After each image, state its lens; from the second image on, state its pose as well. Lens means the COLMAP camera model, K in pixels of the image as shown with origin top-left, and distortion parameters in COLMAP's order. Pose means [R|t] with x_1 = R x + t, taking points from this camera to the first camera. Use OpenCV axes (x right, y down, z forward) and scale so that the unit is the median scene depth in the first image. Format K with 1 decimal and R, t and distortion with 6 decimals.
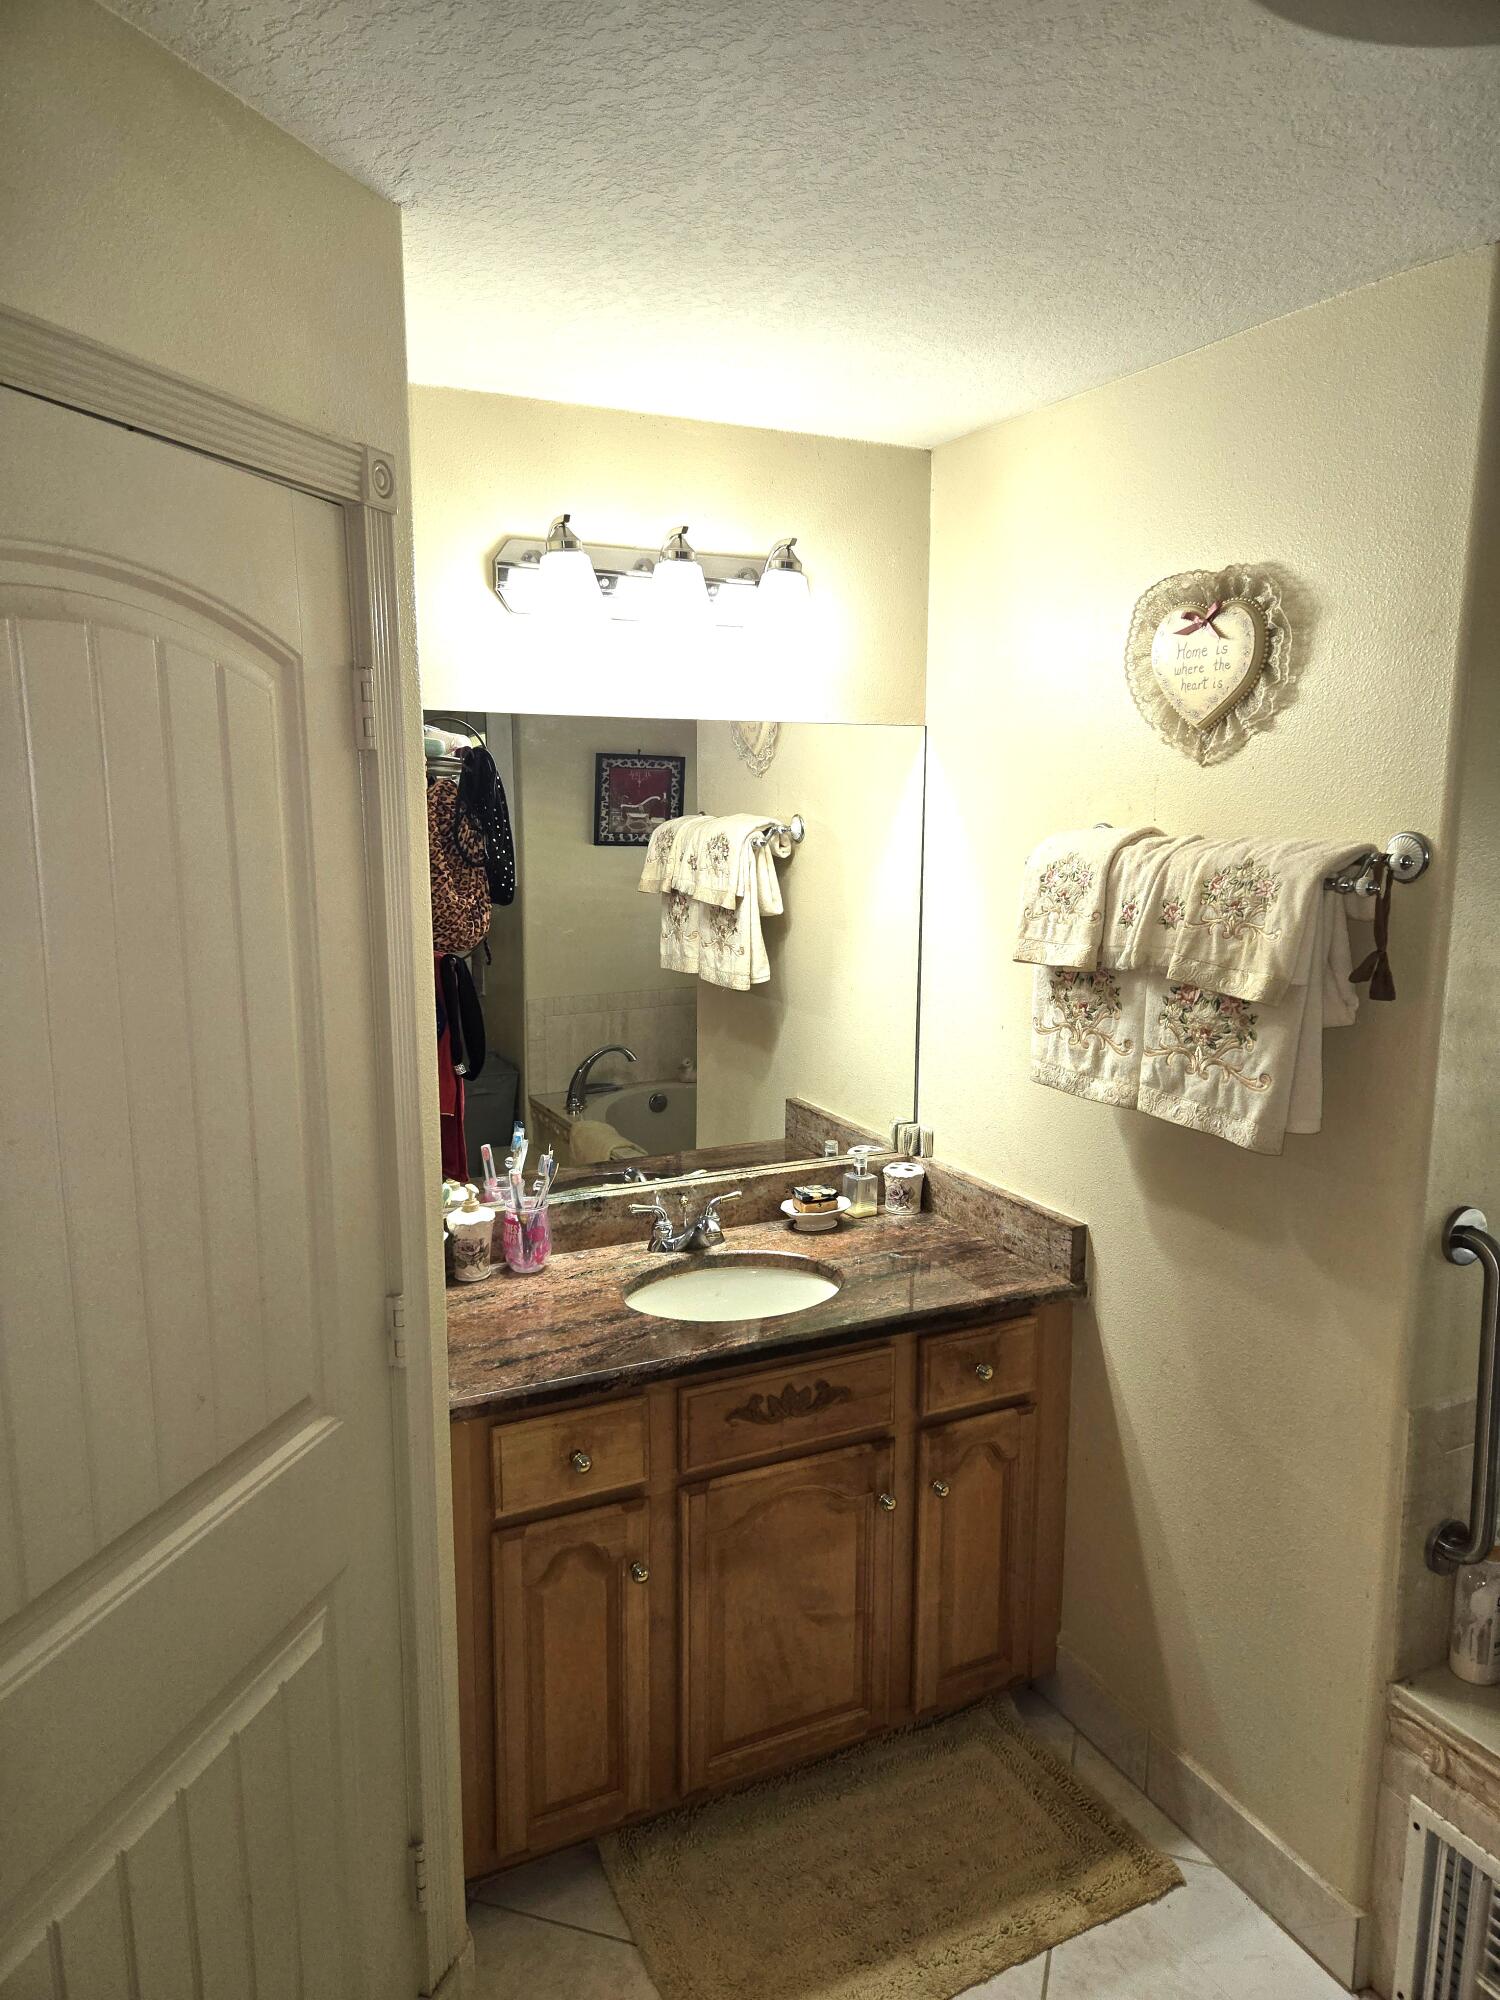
lens RADIAL K [[1341.4, 0, 757.5], [0, 1341.4, 1016.2], [0, 0, 1]] dist [0.034486, -0.015470]
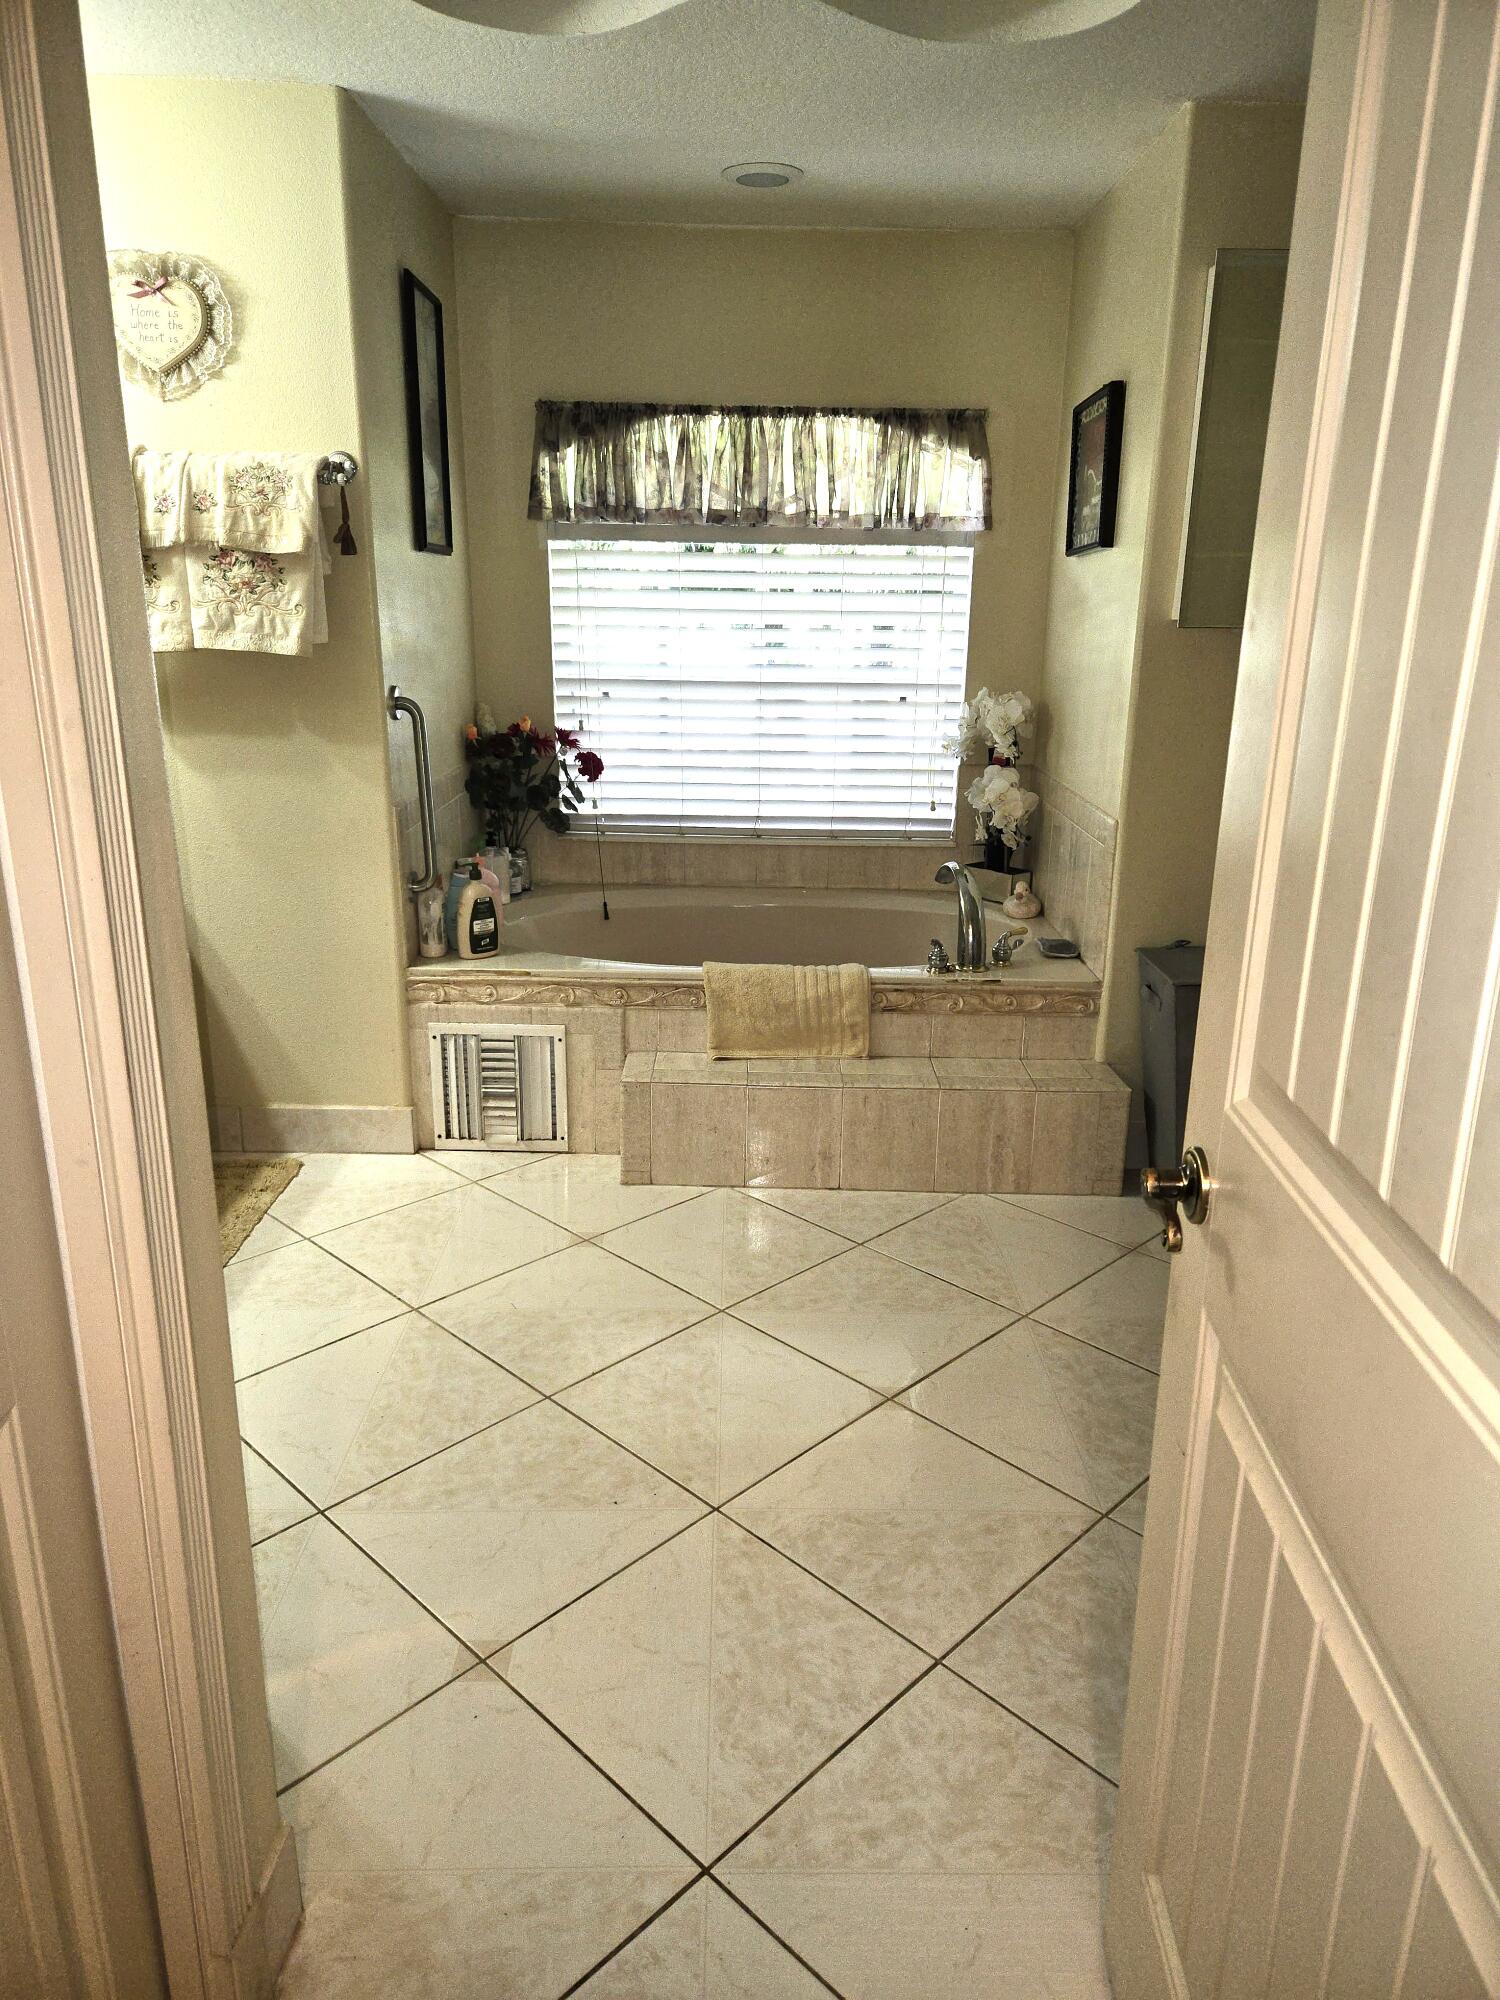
lens RADIAL K [[1341.4, 0, 757.3], [0, 1341.4, 1003.1], [0, 0, 1]] dist [0.034486, -0.015470]
pose [[0.453721, -0.251046, 0.855052, -0.817173], [0.129426, 0.967889, 0.215498, 0.212371], [-0.881695, 0.012890, 0.471643, -0.221166]]
